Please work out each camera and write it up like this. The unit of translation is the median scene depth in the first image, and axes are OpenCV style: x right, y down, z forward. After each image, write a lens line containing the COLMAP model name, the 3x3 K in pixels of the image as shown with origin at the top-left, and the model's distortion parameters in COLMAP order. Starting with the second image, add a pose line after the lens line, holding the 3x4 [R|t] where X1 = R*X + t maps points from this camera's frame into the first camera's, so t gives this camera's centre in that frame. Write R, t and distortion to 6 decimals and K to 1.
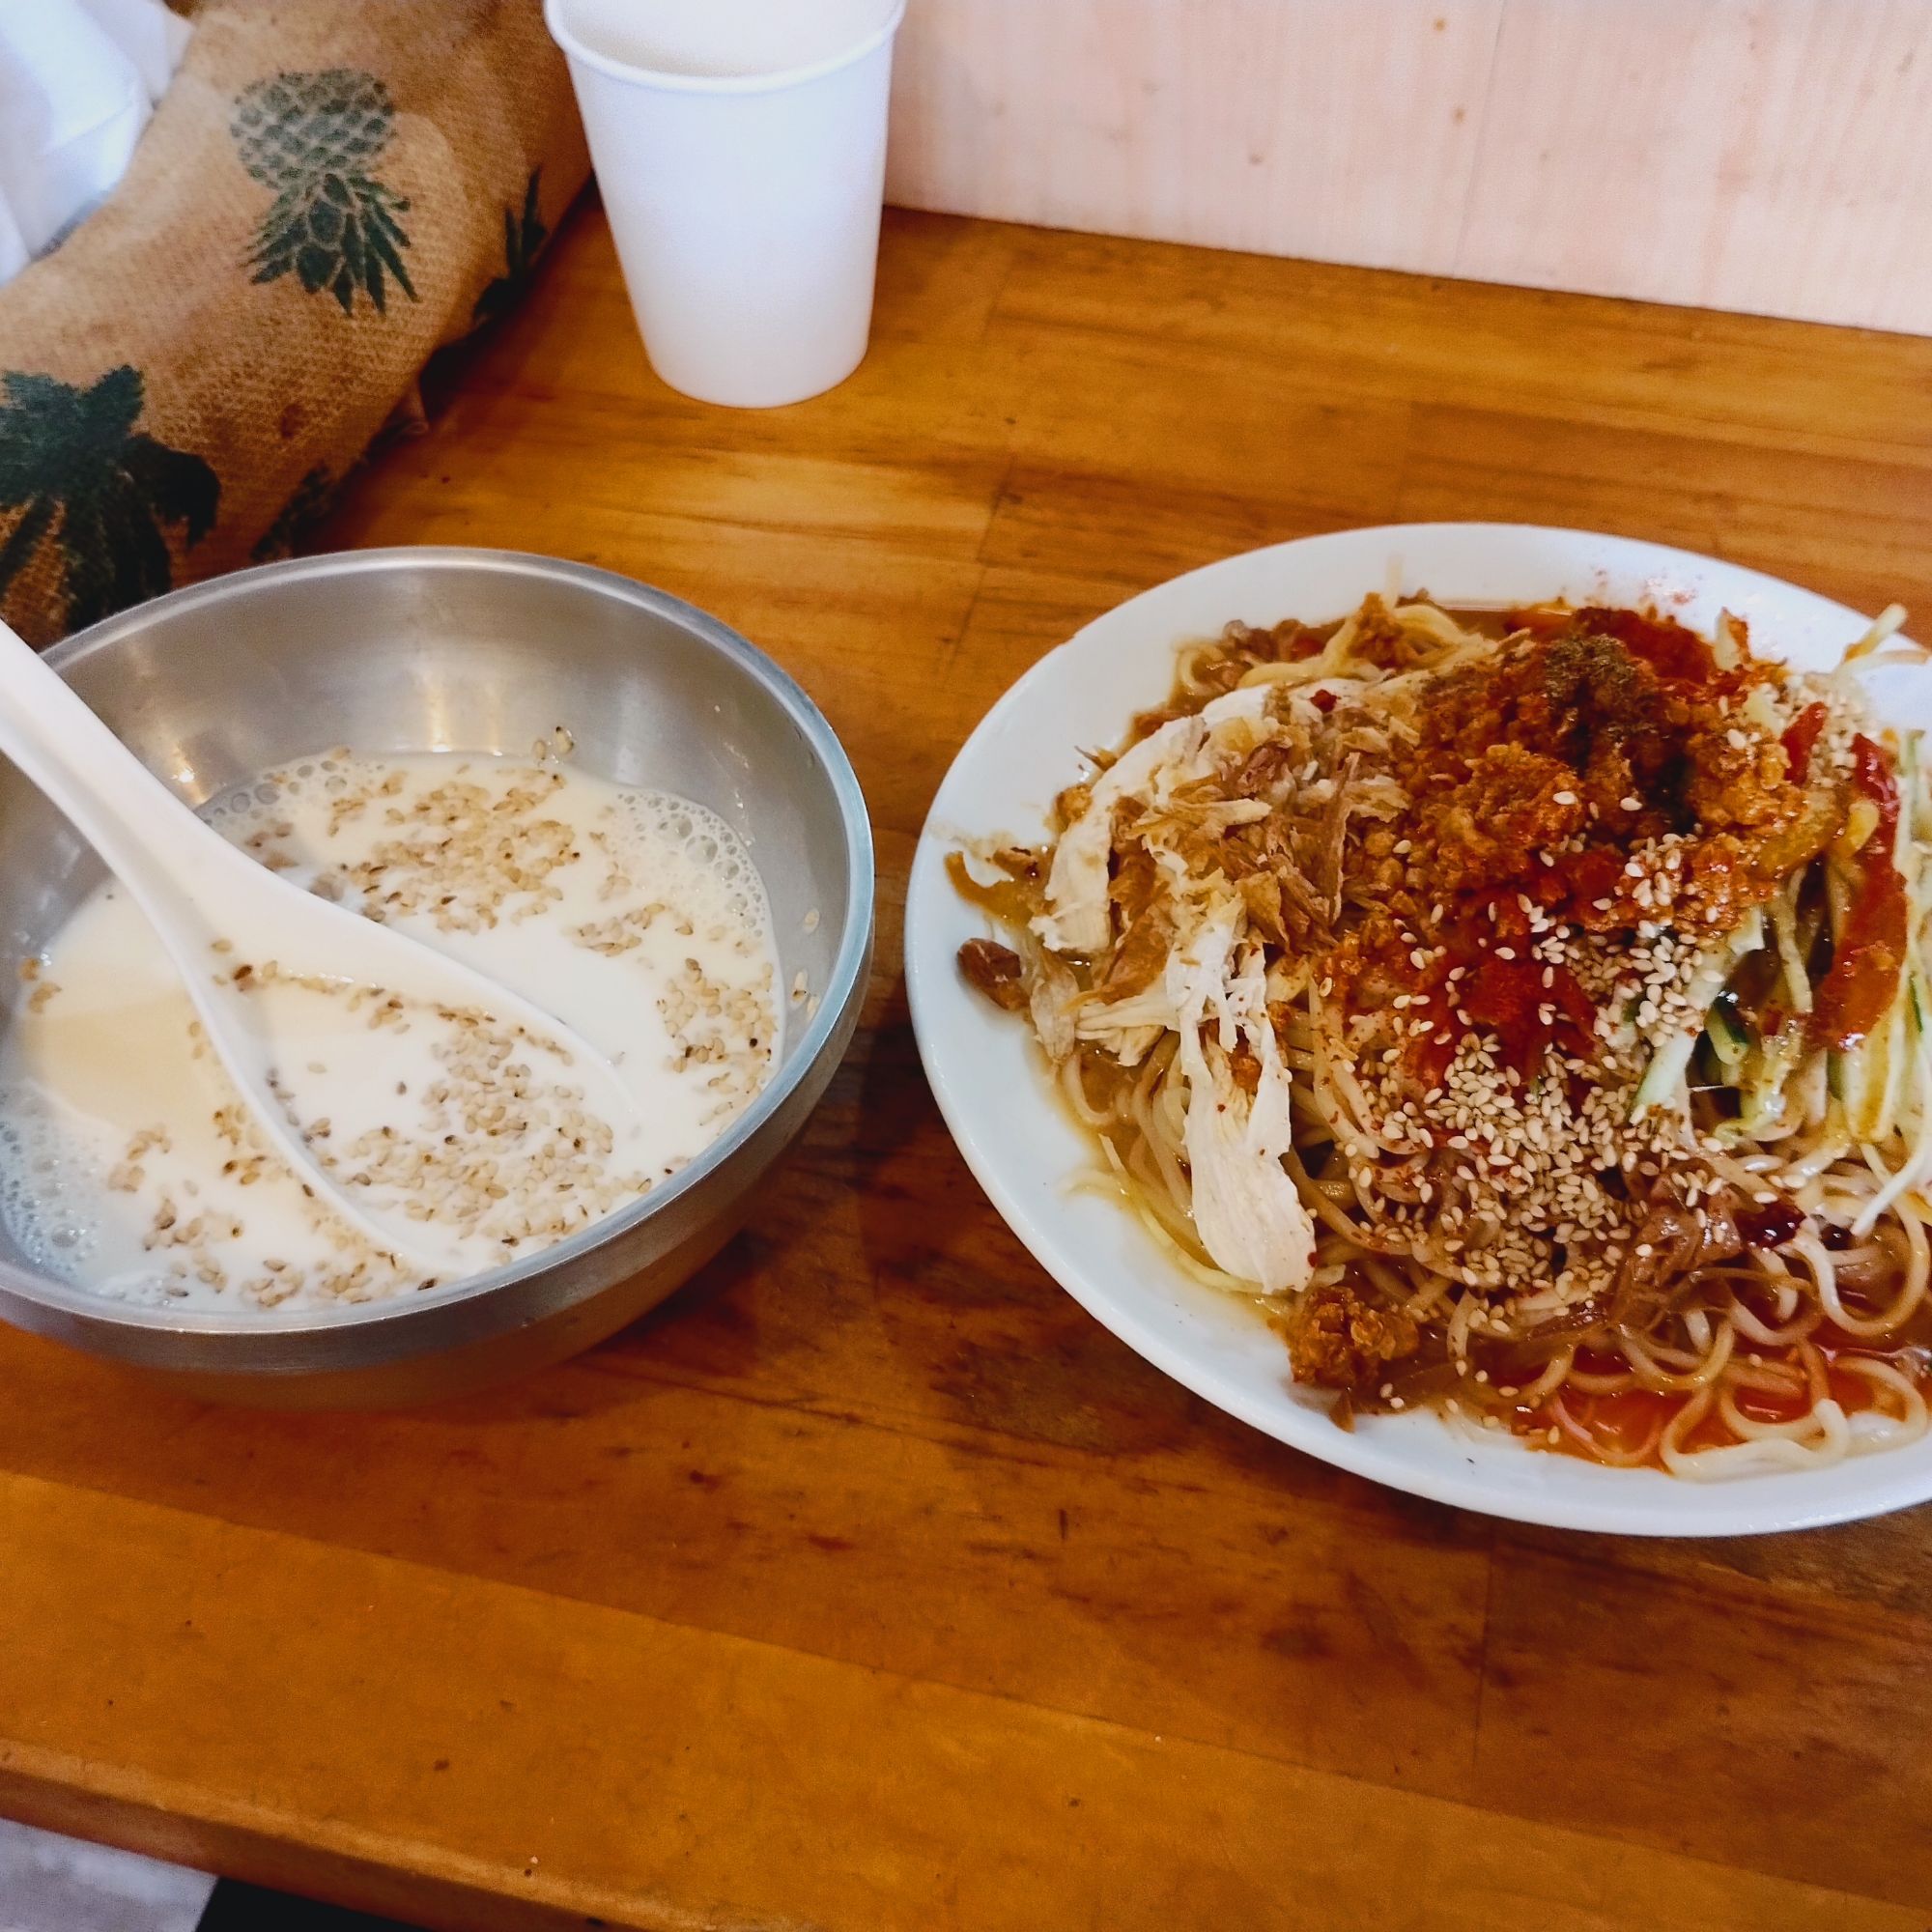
lens RADIAL K [[2134.1, 0, 966.4], [0, 2134.1, 966.4], [0, 0, 1]] dist [0.027162, -0.020794]
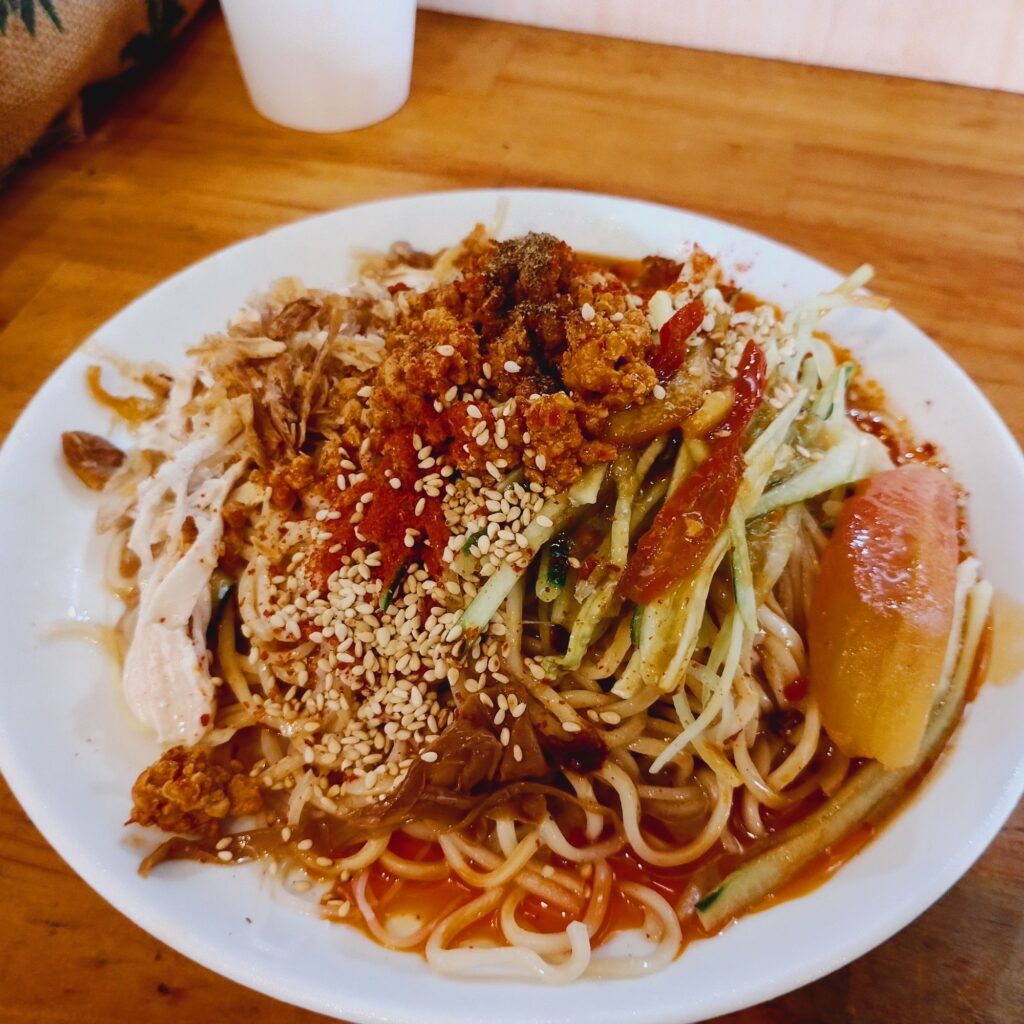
lens RADIAL K [[1131.1, 0, 512.2], [0, 1131.1, 512.2], [0, 0, 1]] dist [0.027162, -0.020794]
pose [[0.983207, 0.137243, -0.120283, 0.393383], [-0.140506, 0.989897, -0.019044, 0.012583], [0.116454, 0.035625, 0.992557, 0.403635]]
